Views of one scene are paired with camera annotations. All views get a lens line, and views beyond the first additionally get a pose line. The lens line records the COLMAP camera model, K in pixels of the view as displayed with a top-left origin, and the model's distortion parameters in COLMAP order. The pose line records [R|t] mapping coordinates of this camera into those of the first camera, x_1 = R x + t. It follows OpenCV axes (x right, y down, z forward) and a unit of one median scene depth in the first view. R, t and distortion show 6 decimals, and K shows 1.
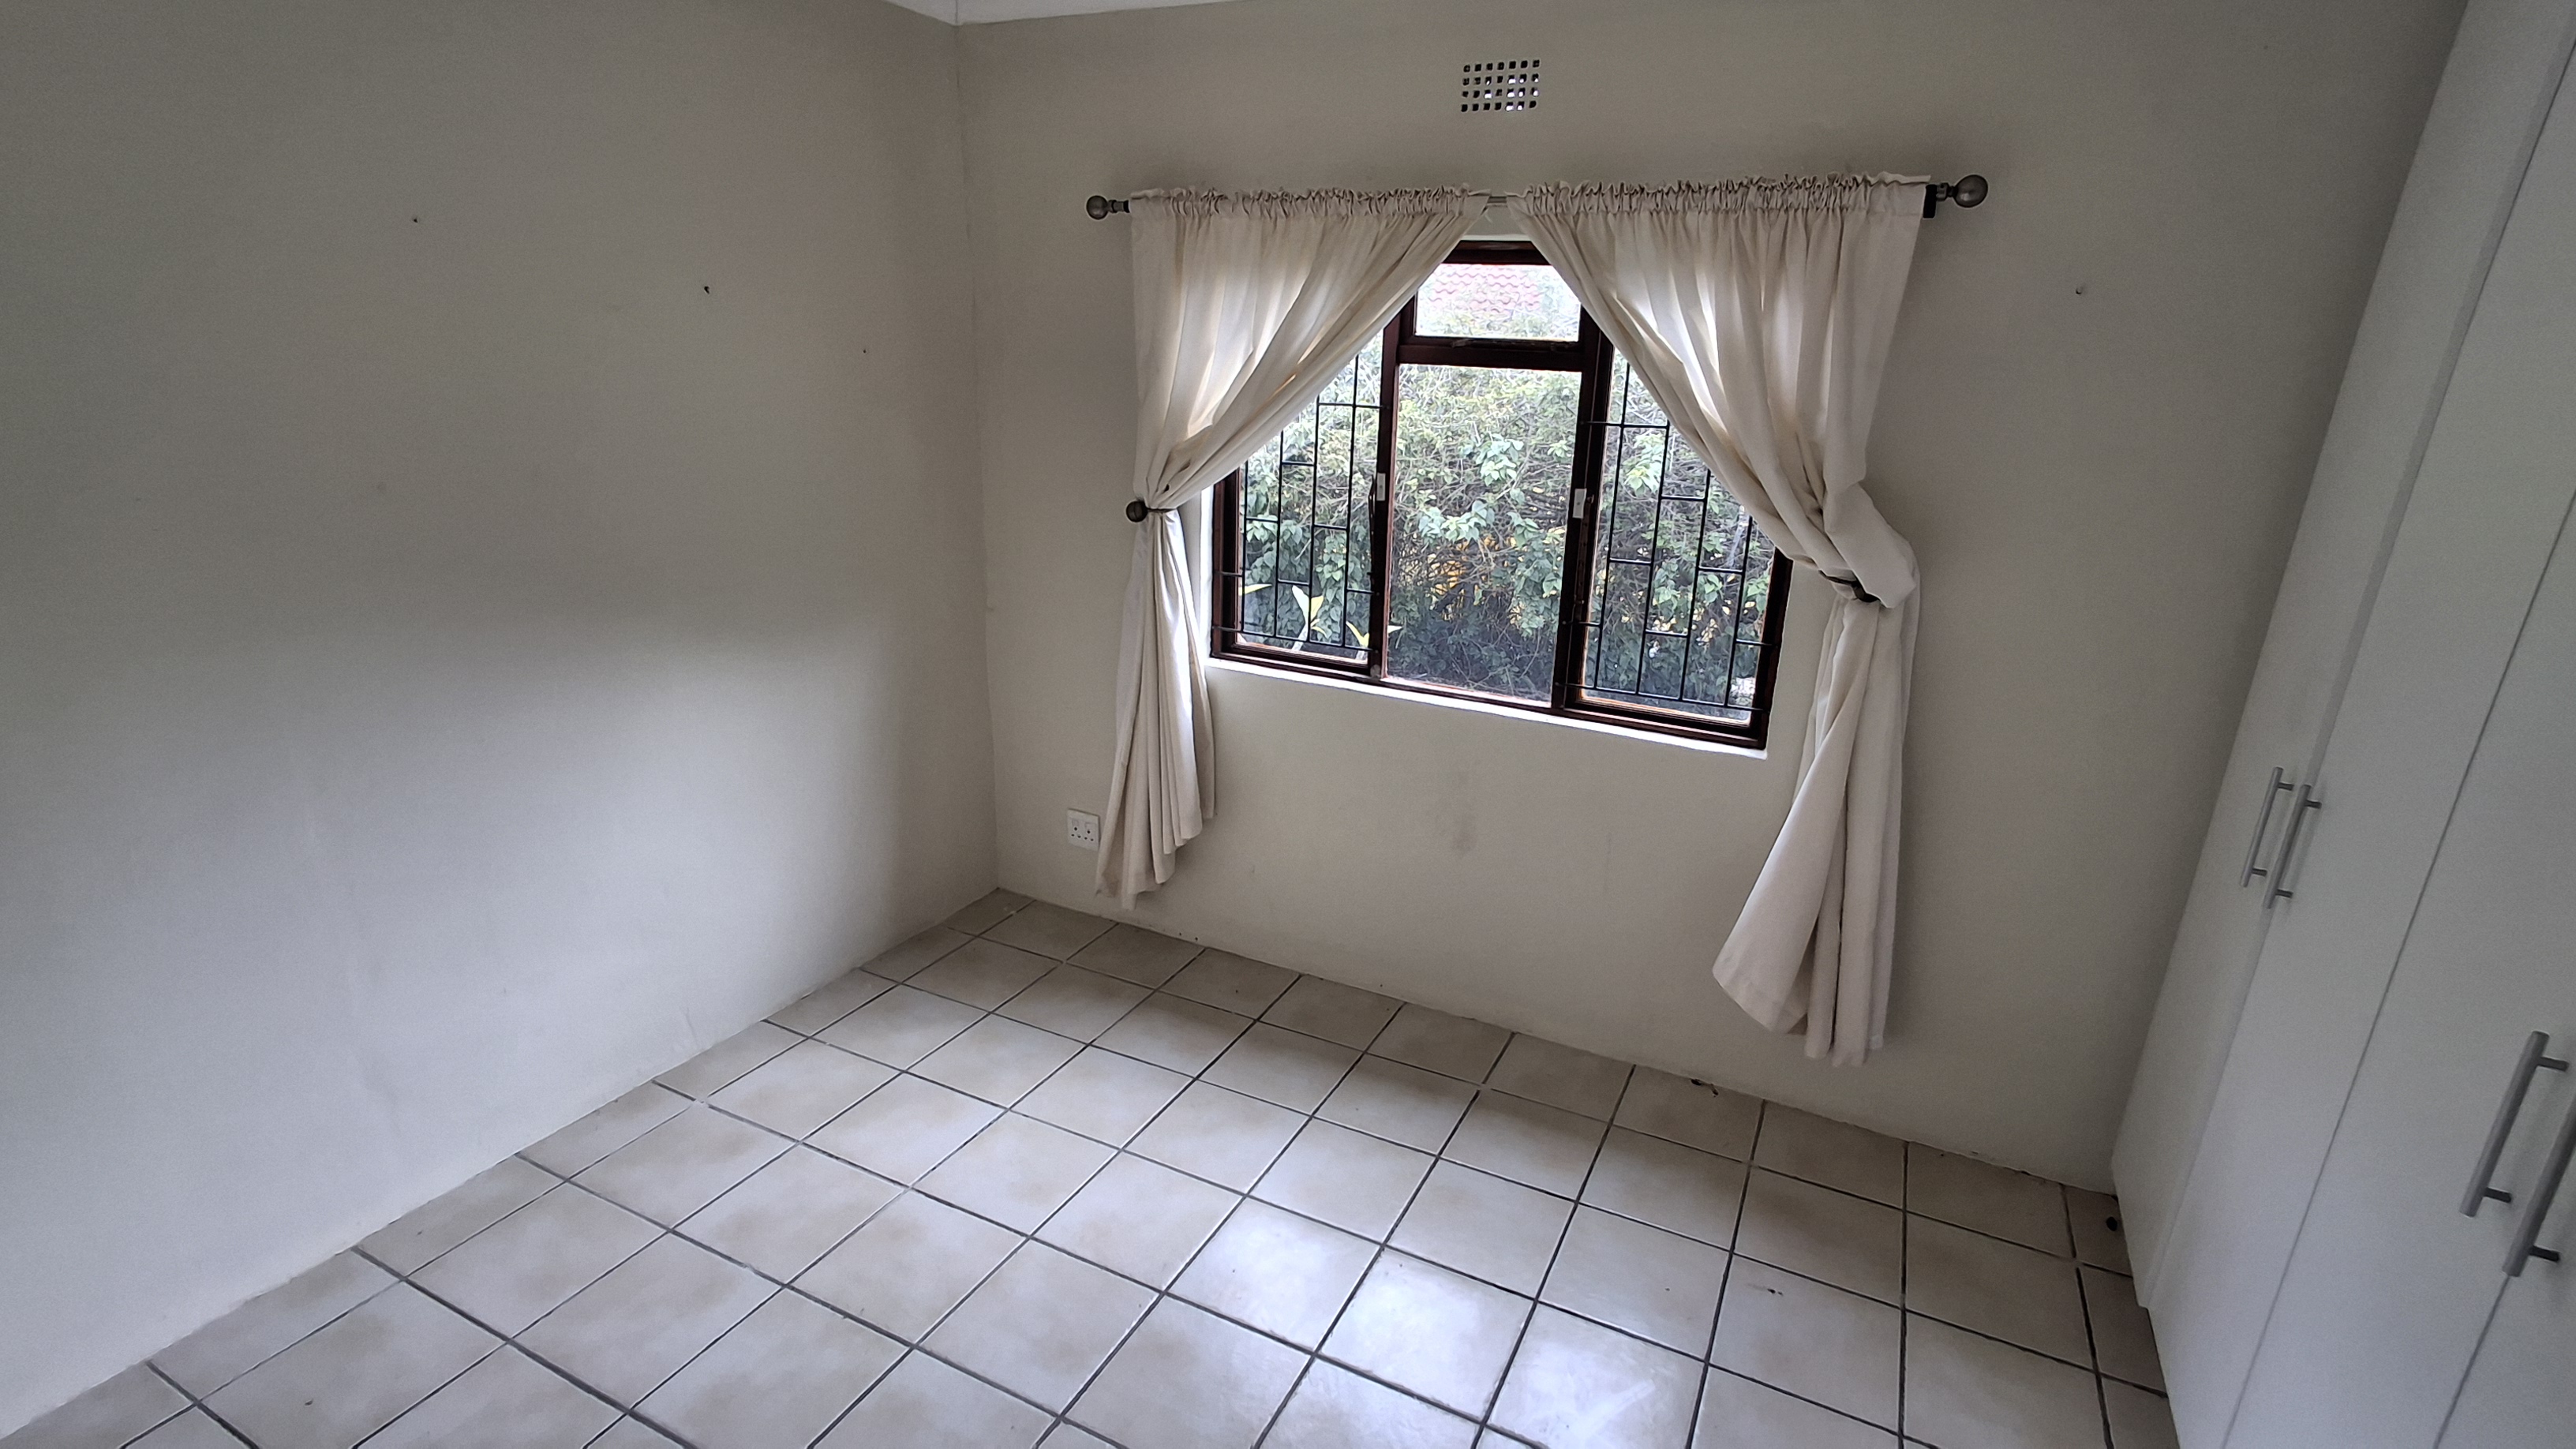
lens RADIAL K [[1200.9, 0, 1300.7], [0, 1200.9, 735.2], [0, 0, 1]] dist [0.009312, -0.007721]
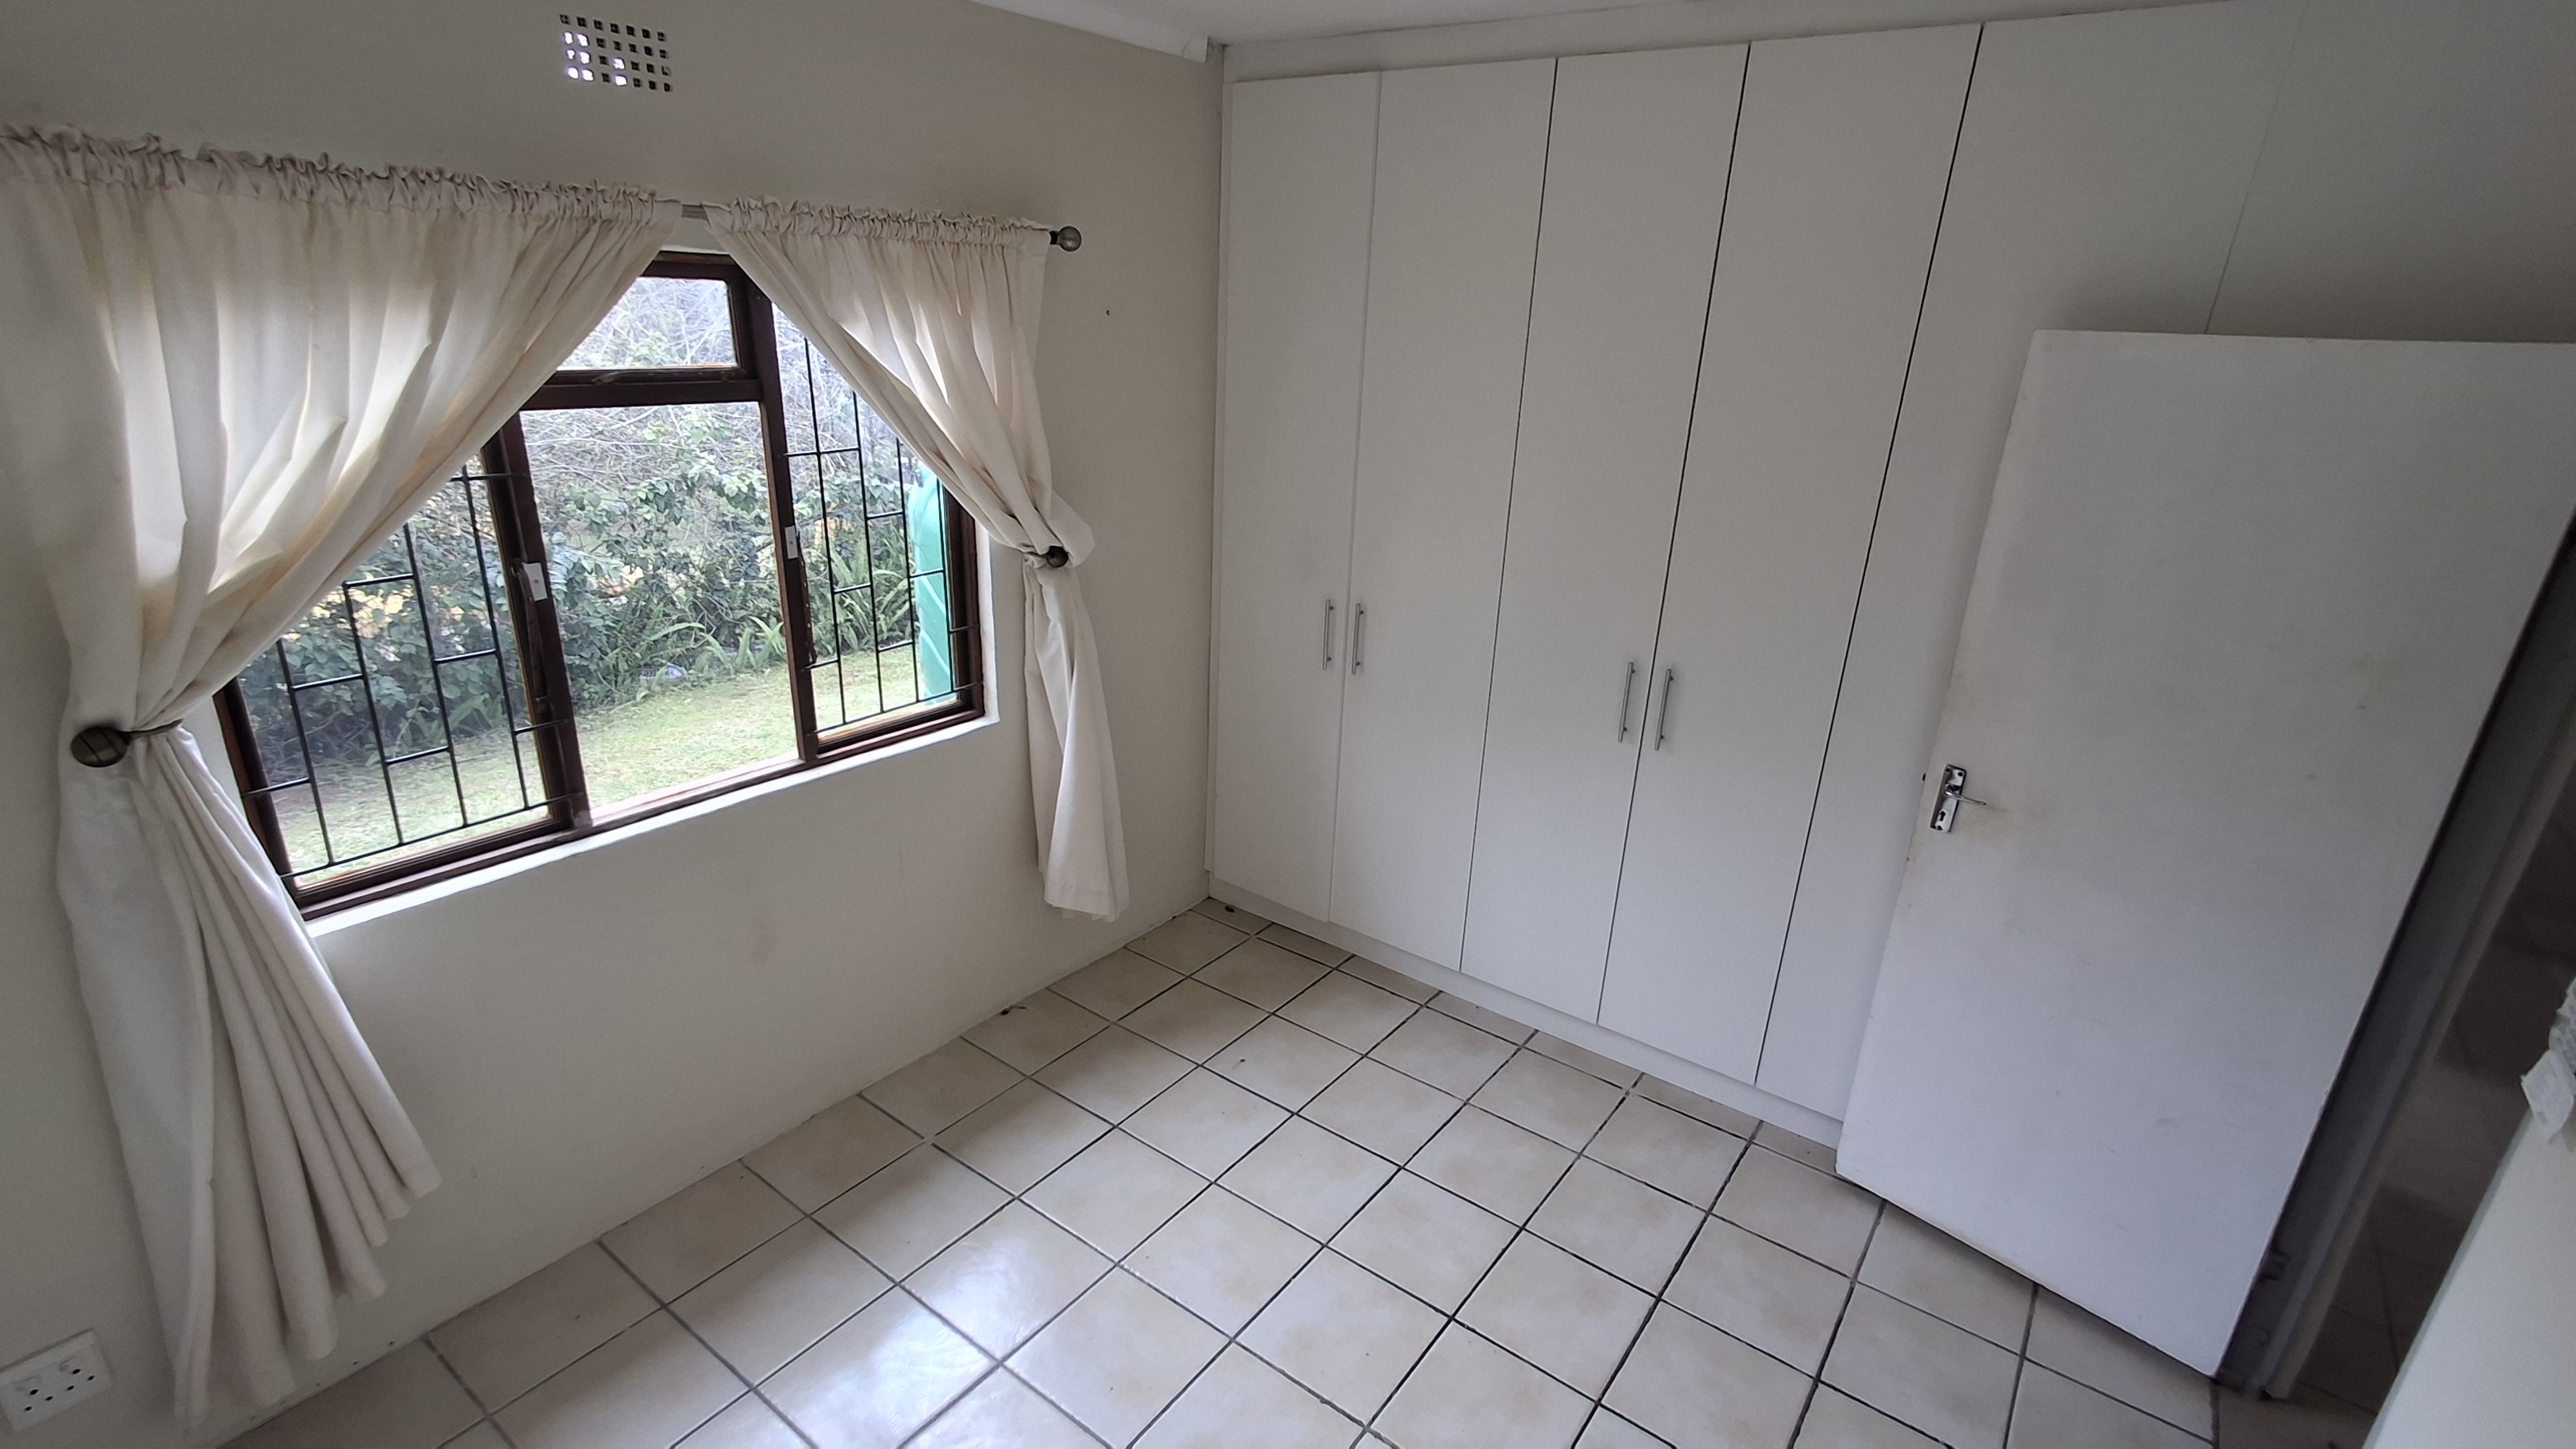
lens RADIAL K [[1181.2, 0, 1278.8], [0, 1181.2, 737.3], [0, 0, 1]] dist [-0.008926, 0.009343]
pose [[0.195241, -0.373636, 0.906795, -0.648603], [0.269728, 0.909391, 0.316631, -0.278972], [-0.942936, 0.182768, 0.278331, 0.492135]]
